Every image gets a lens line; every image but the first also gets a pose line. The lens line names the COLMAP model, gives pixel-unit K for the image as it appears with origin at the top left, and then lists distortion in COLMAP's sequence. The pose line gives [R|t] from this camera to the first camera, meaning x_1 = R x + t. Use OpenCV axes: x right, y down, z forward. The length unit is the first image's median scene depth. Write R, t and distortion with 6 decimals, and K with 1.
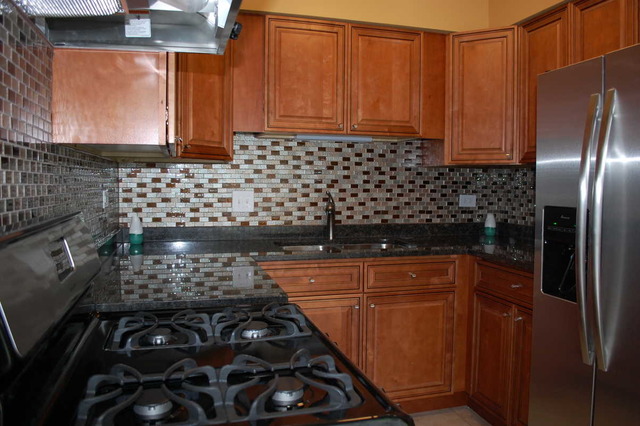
lens RADIAL K [[538.3, 0, 320.0], [0, 538.3, 213.0], [0, 0, 1]] dist [-0.002411, -0.002061]
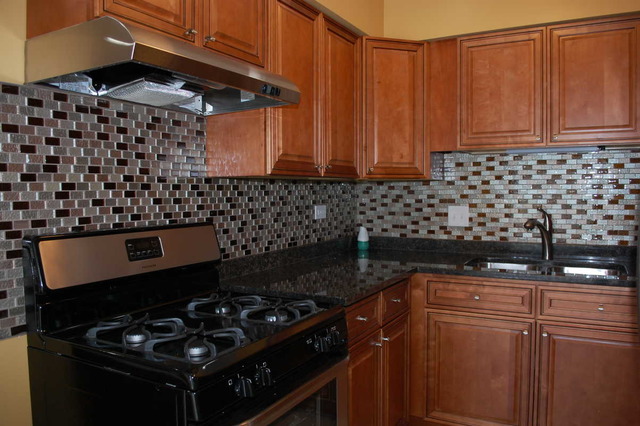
lens RADIAL K [[511.6, 0, 320.5], [0, 511.6, 202.3], [0, 0, 1]] dist [-0.004145, -0.002746]
pose [[0.722611, 0.002298, -0.691251, 0.349945], [-0.036782, 0.998706, -0.035131, -0.003633], [0.690276, 0.050812, 0.721760, 0.097444]]
